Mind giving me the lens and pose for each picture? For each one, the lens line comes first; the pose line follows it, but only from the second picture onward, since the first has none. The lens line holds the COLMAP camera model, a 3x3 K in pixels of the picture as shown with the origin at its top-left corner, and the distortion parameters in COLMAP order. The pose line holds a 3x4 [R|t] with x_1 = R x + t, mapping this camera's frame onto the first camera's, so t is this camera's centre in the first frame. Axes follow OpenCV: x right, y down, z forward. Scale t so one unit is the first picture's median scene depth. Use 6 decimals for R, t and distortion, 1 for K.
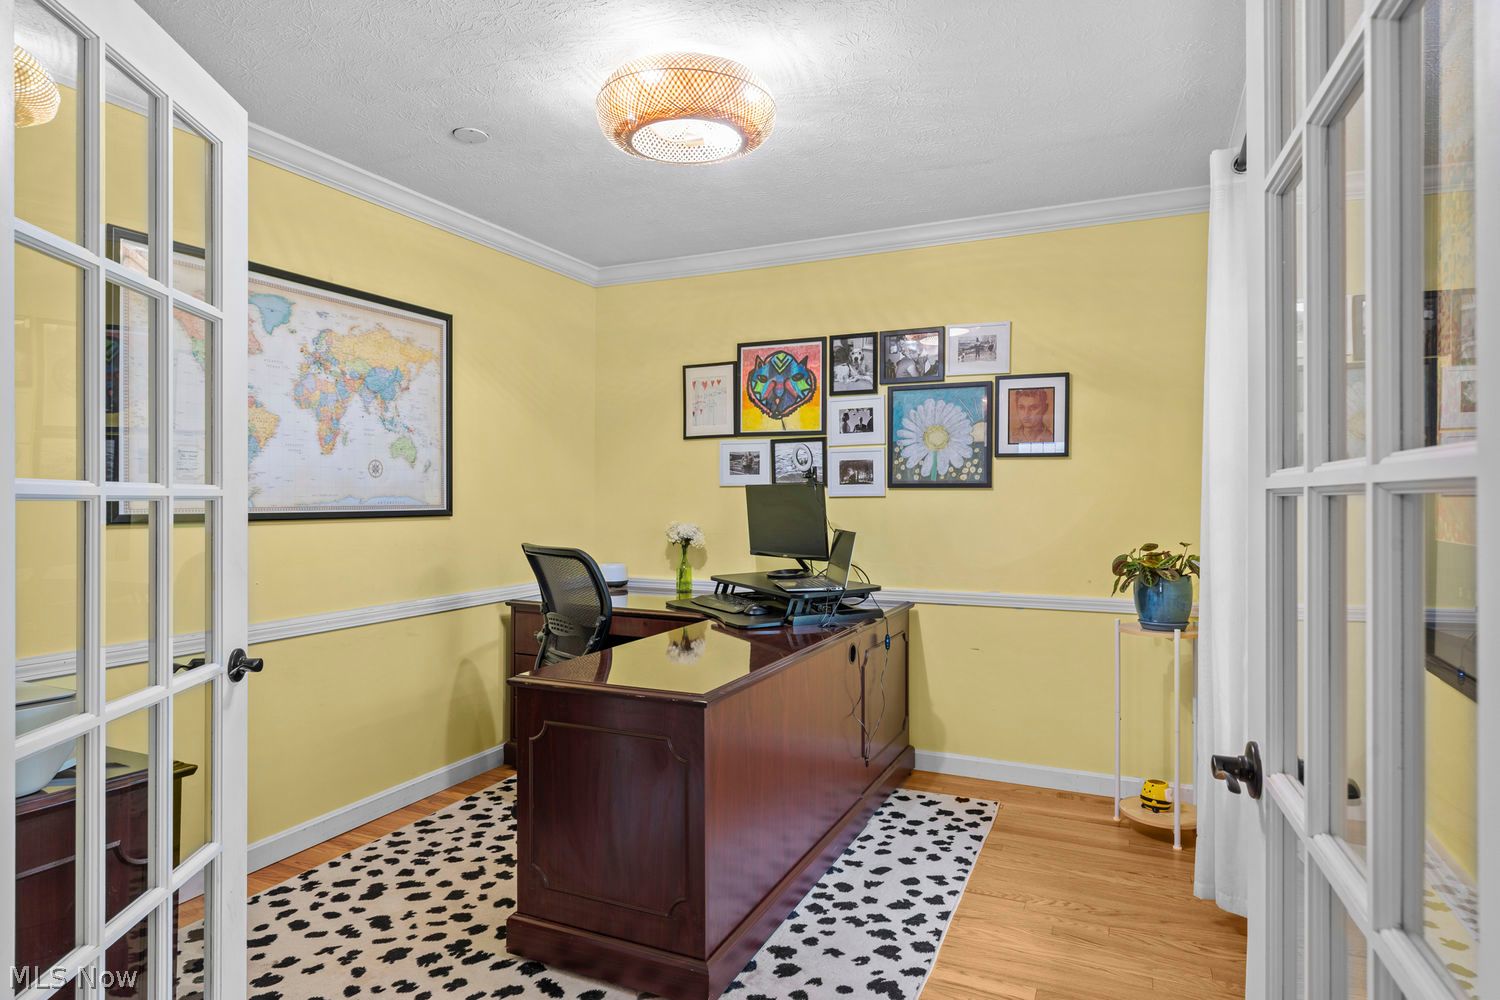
lens RADIAL K [[866.0, 0, 750.0], [0, 866.0, 499.6], [0, 0, 1]] dist [-0.000674, 0.000558]
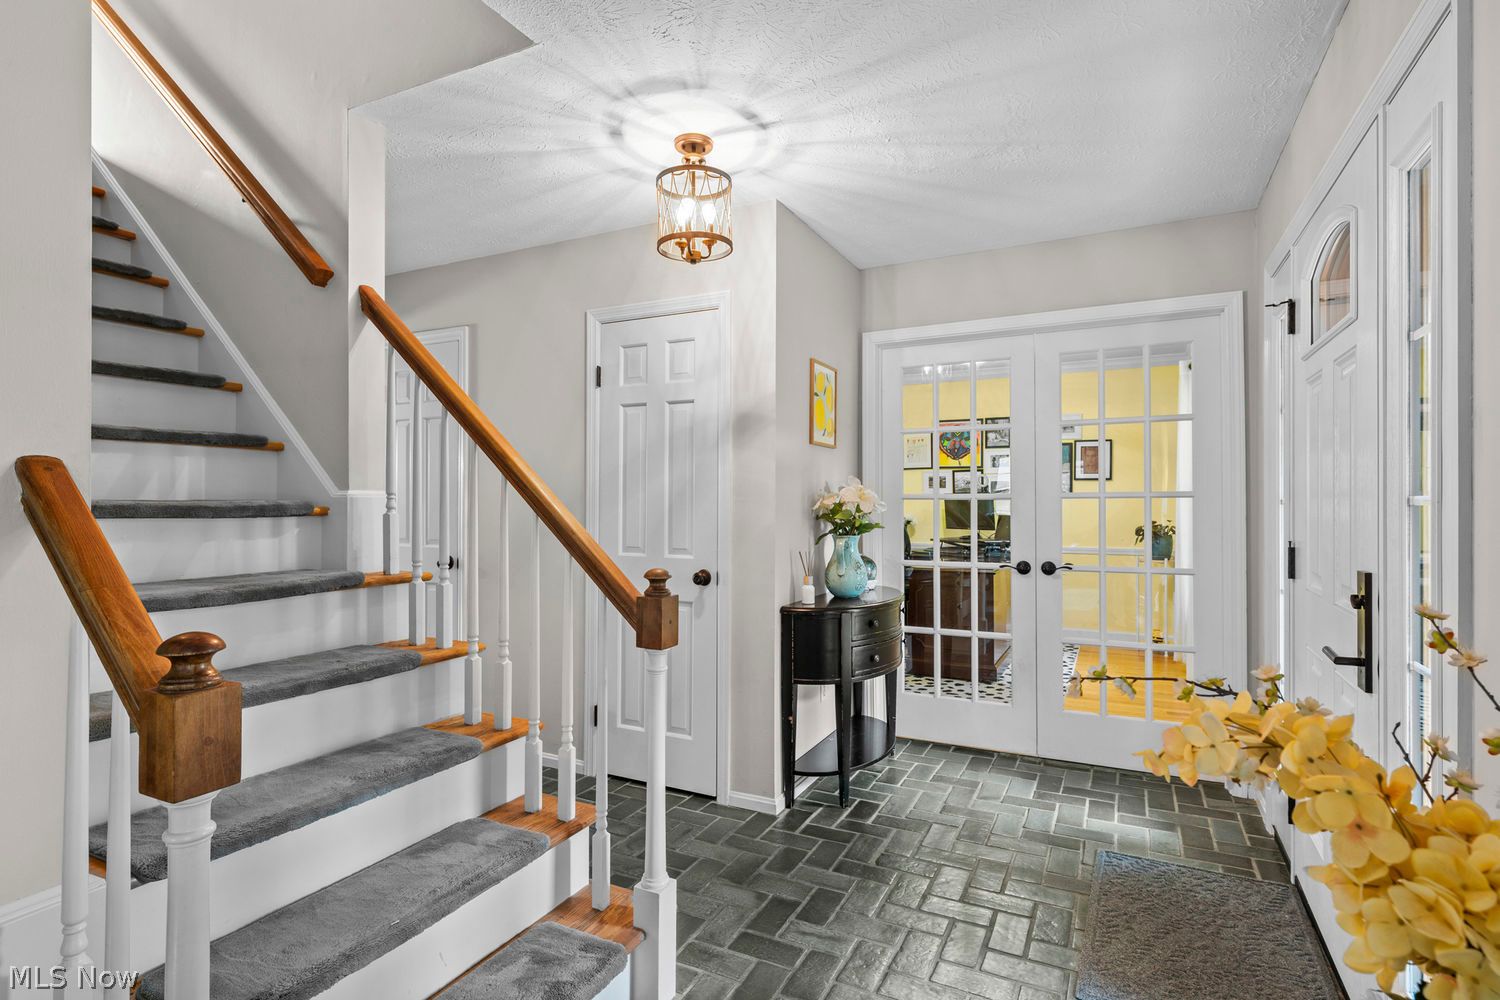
lens RADIAL K [[763.4, 0, 749.8], [0, 763.4, 496.9], [0, 0, 1]] dist [0.006459, -0.001166]
pose [[0.999412, -0.001705, -0.034246, -0.391405], [0.001573, 0.999991, -0.003858, -0.003143], [0.034253, 0.003801, 0.999406, -0.771503]]
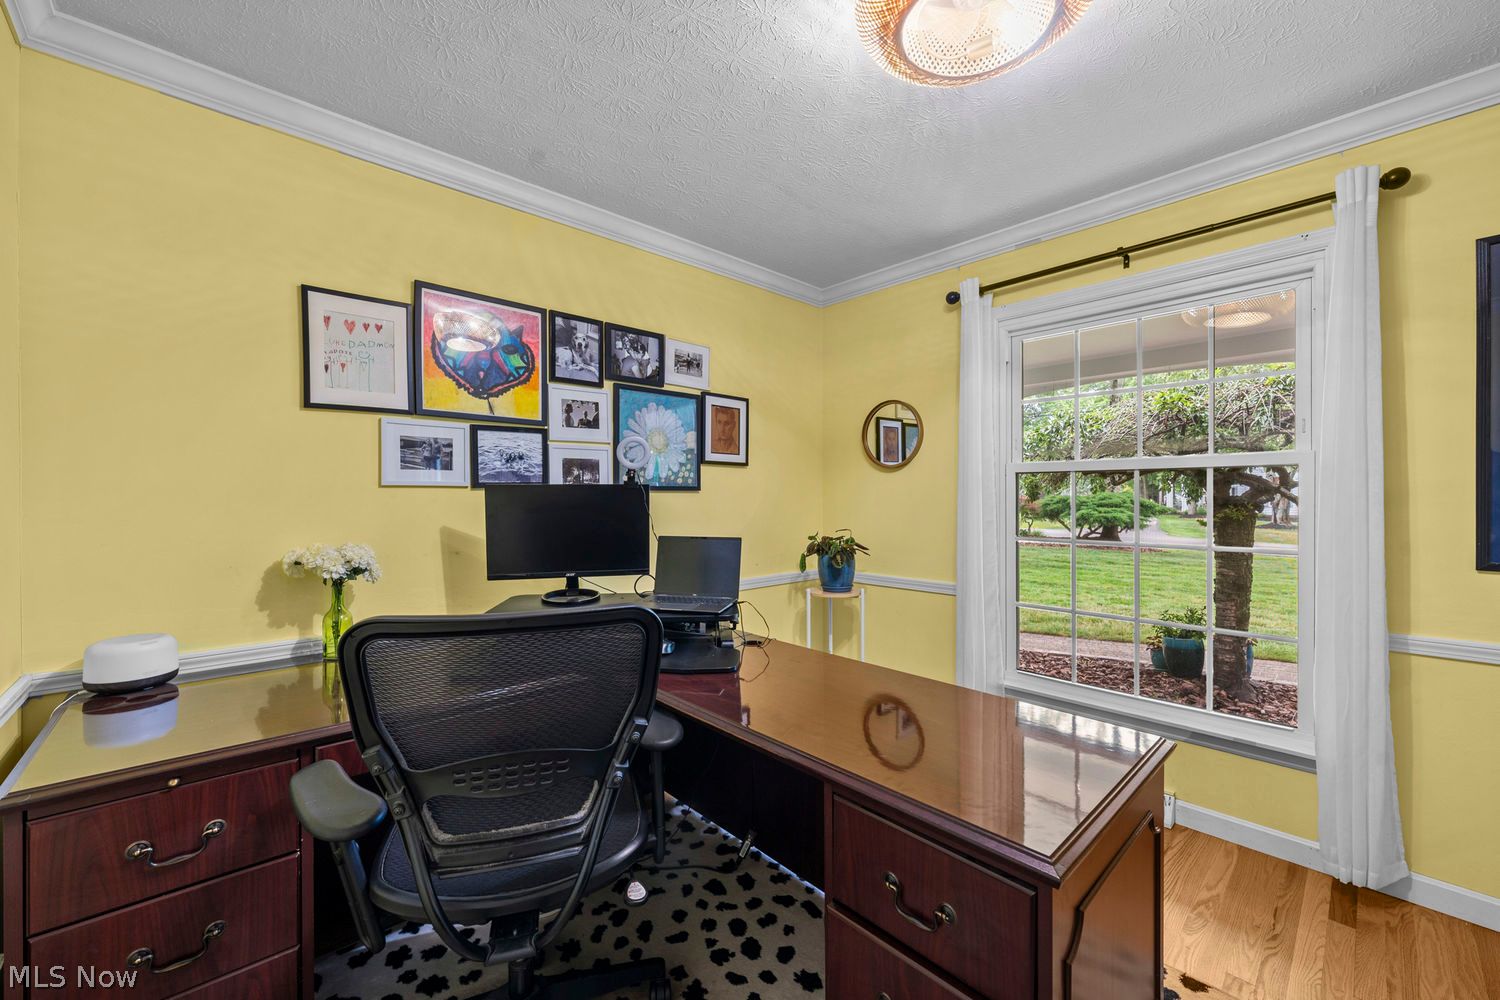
lens RADIAL K [[585.8, 0, 754.0], [0, 585.8, 500.9], [0, 0, 1]] dist [-0.002165, -0.000076]
pose [[0.381153, -0.011434, 0.924441, -0.369345], [0.001170, 0.999929, 0.011885, -0.008907], [-0.924511, -0.003449, 0.381140, 0.605679]]
